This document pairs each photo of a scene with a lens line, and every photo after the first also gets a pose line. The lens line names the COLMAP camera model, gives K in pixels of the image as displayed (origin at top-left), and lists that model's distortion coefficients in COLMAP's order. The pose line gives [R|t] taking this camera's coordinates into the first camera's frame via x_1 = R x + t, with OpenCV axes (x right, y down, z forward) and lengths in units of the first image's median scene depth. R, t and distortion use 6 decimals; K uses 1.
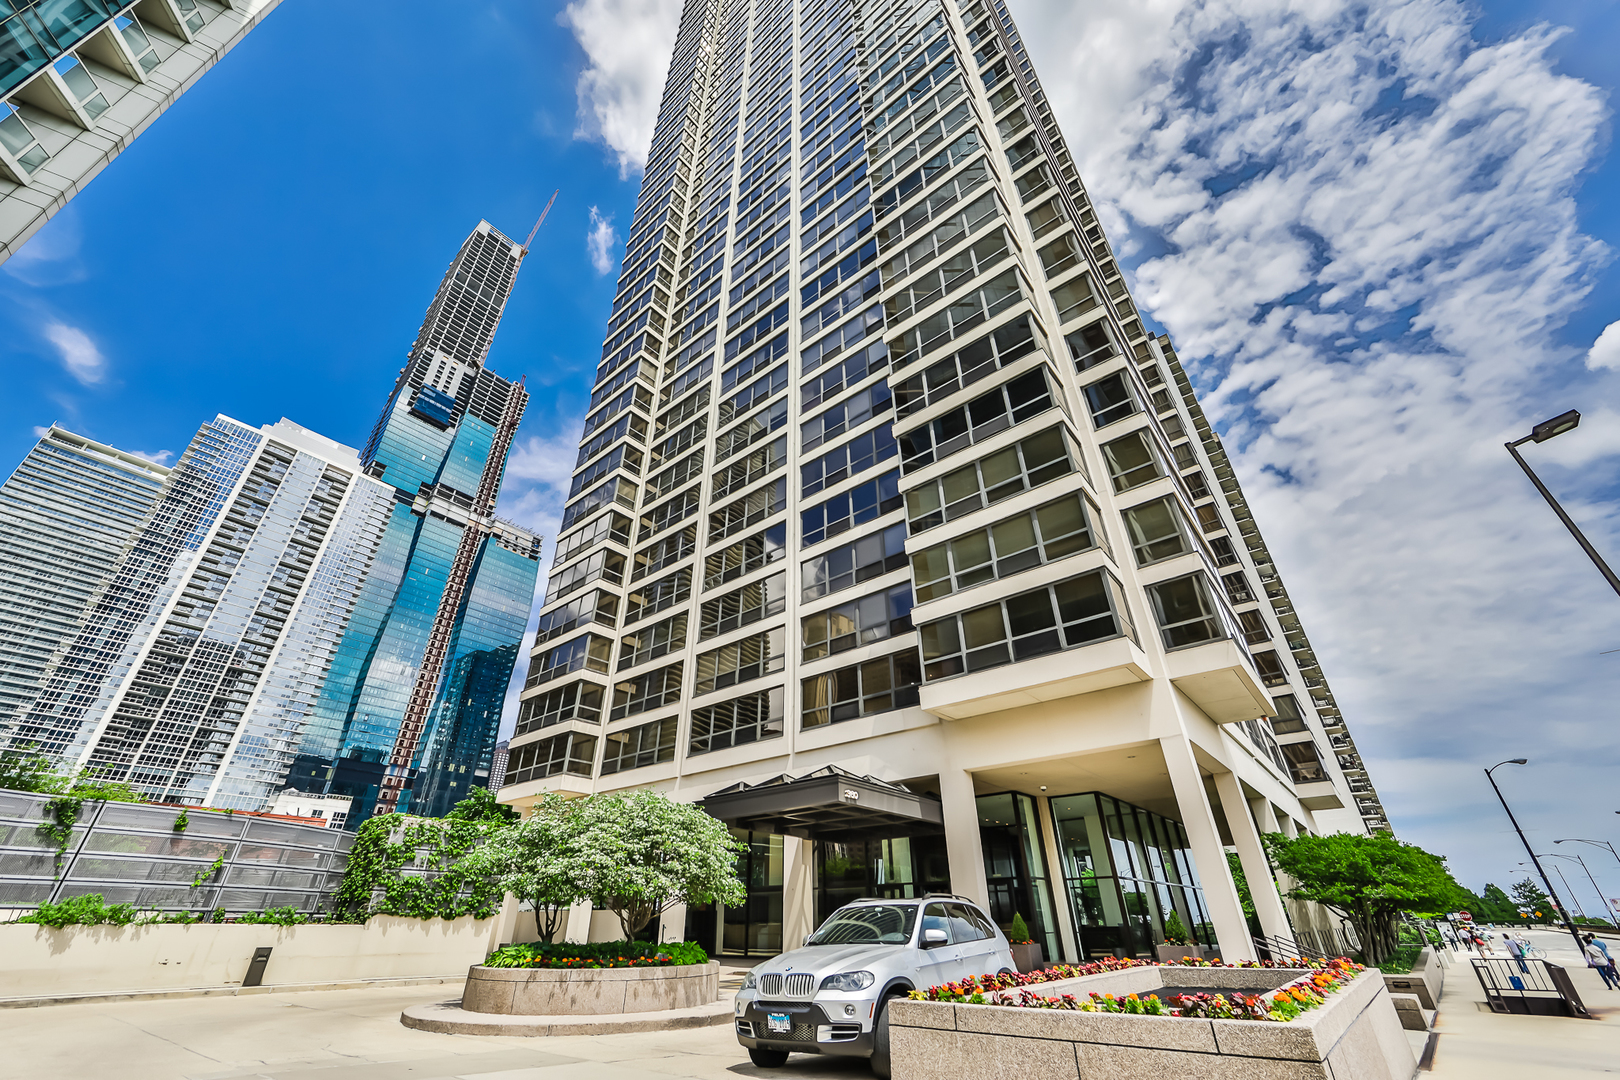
lens RADIAL K [[642.3, 0, 804.4], [0, 642.3, 532.8], [0, 0, 1]] dist [-0.004100, 0.000404]
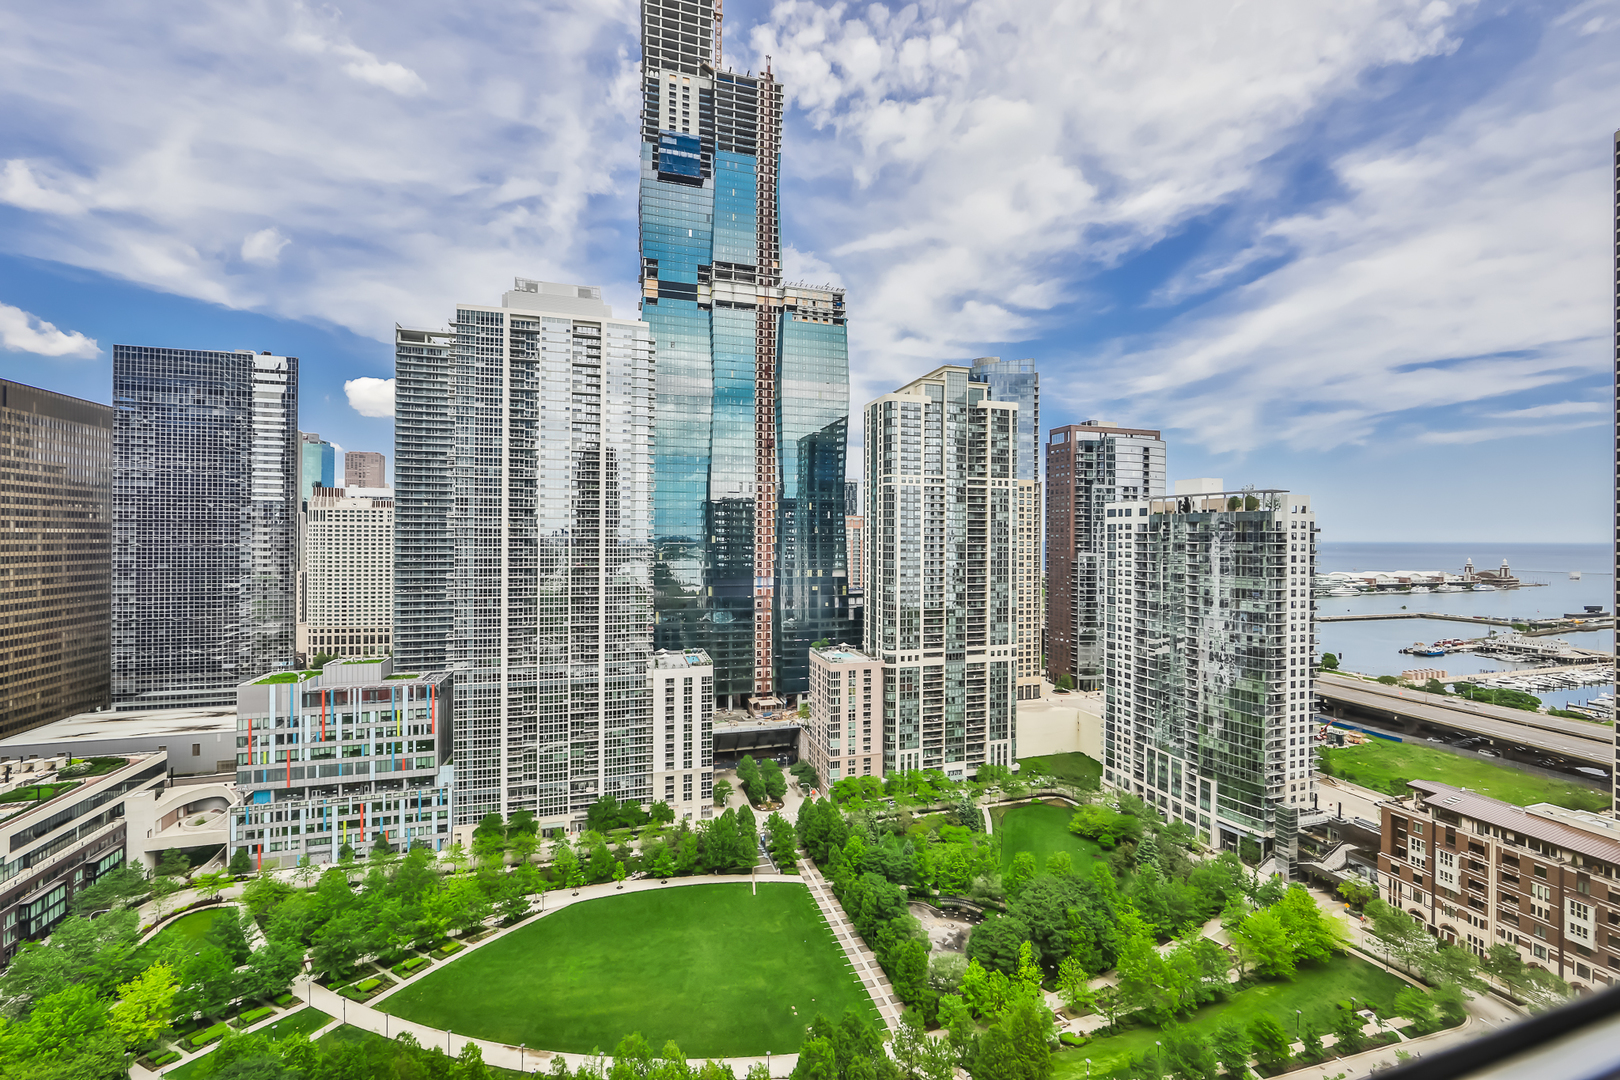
lens RADIAL K [[642.3, 0, 805.4], [0, 642.3, 527.3], [0, 0, 1]] dist [-0.004100, 0.000404]
pose [[0.841862, 0.003017, -0.539684, -0.014936], [0.276190, 0.856710, 0.435622, -0.109905], [0.463667, -0.515789, 0.720398, 0.265681]]
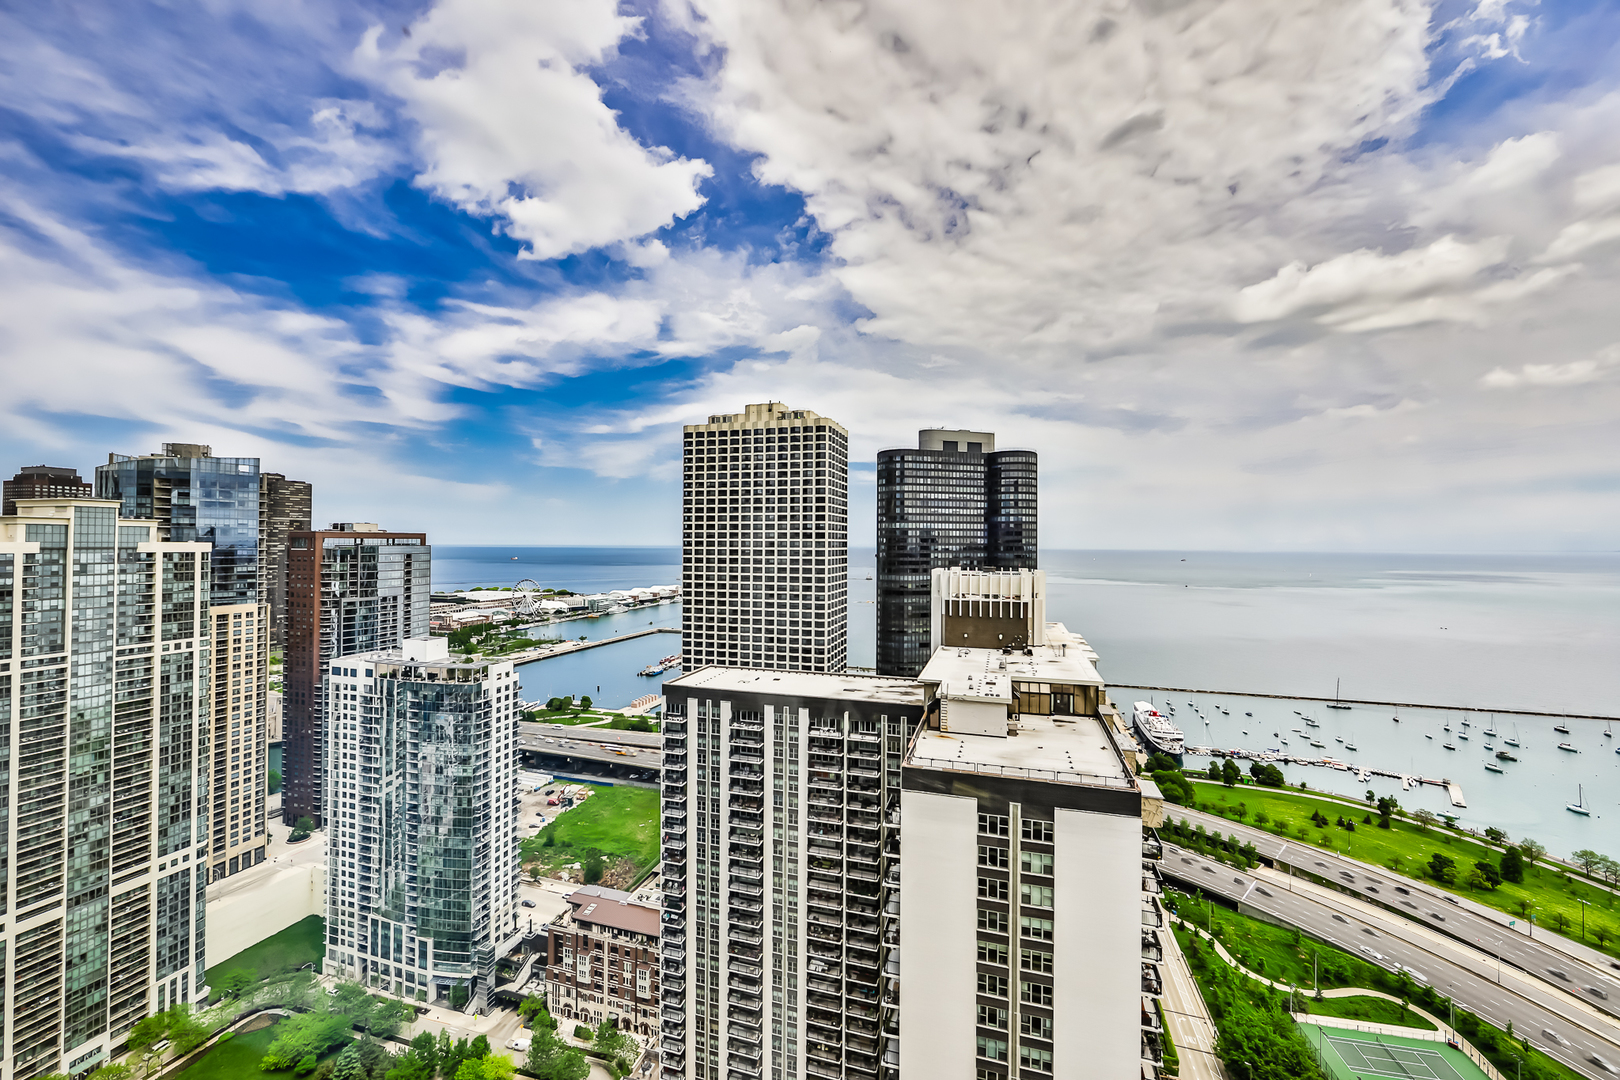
lens RADIAL K [[642.3, 0, 814.0], [0, 642.3, 529.2], [0, 0, 1]] dist [-0.004100, 0.000404]
pose [[0.919332, 0.011858, 0.393304, 0.073785], [-0.210058, 0.859990, 0.465072, -0.249072], [-0.332723, -0.510173, 0.793107, 0.331451]]
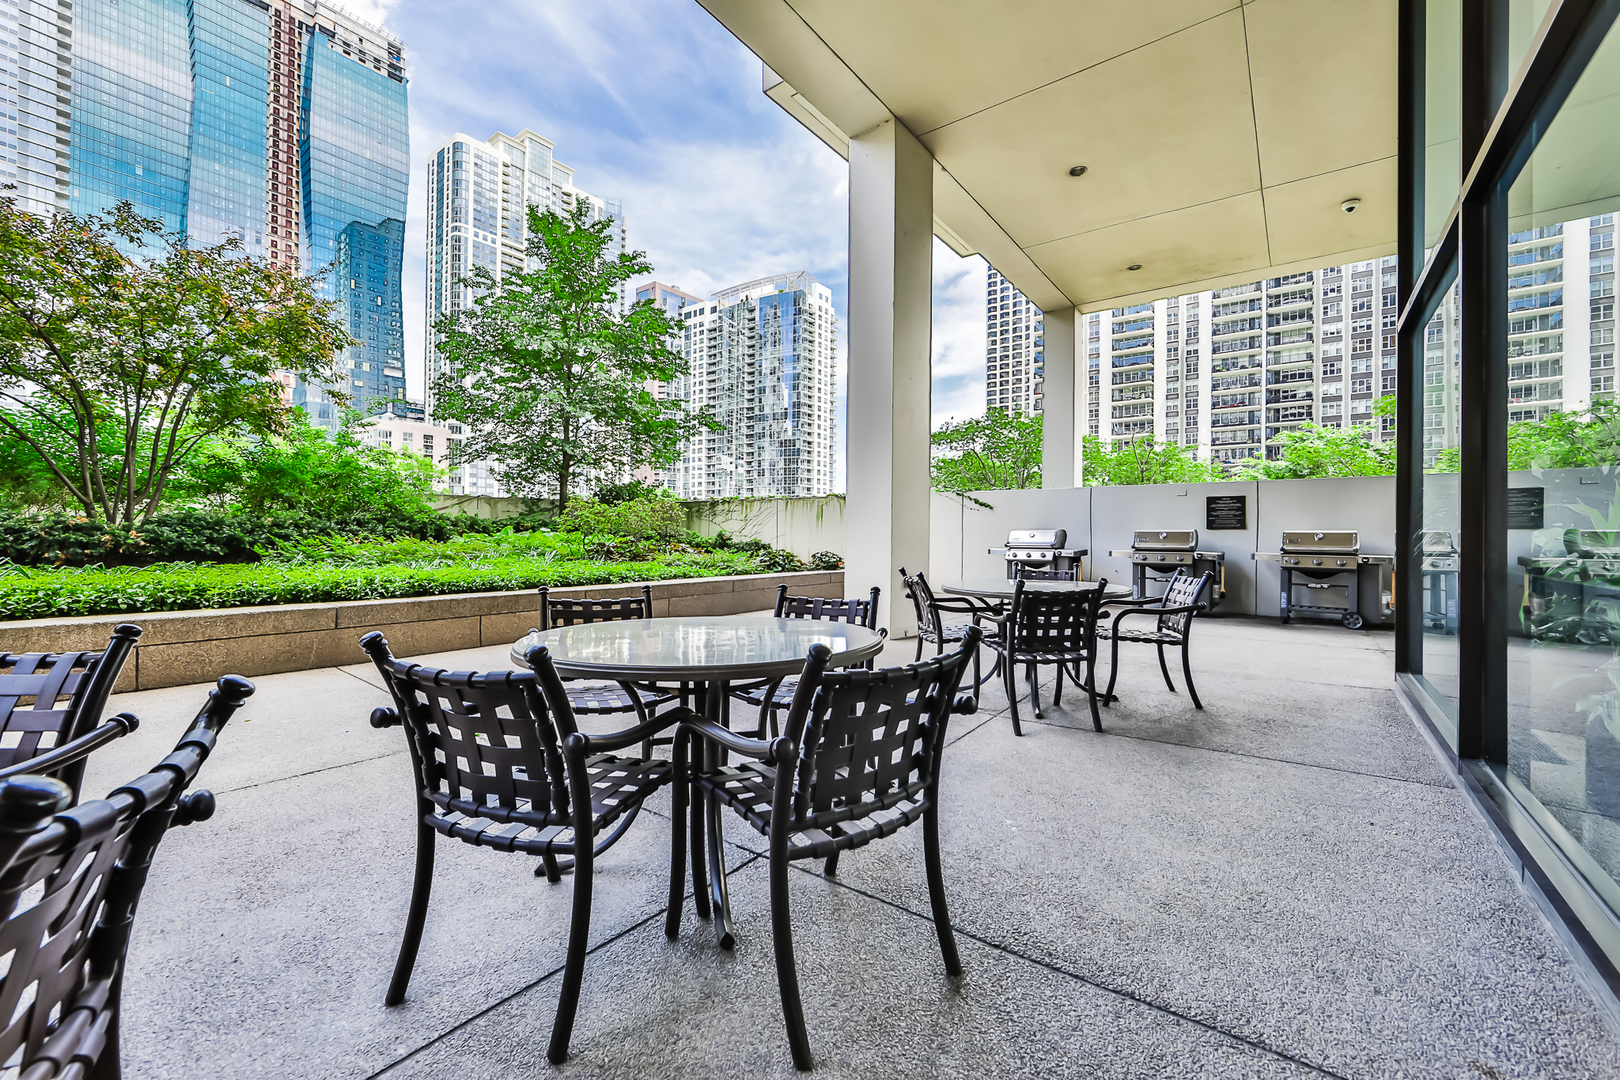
lens RADIAL K [[642.3, 0, 797.5], [0, 642.3, 535.9], [0, 0, 1]] dist [-0.004100, 0.000404]
pose [[0.999389, 0.013860, 0.032087, -0.002939], [-0.028557, 0.853119, 0.520934, 0.092883], [-0.020155, -0.521532, 0.852994, 0.148558]]
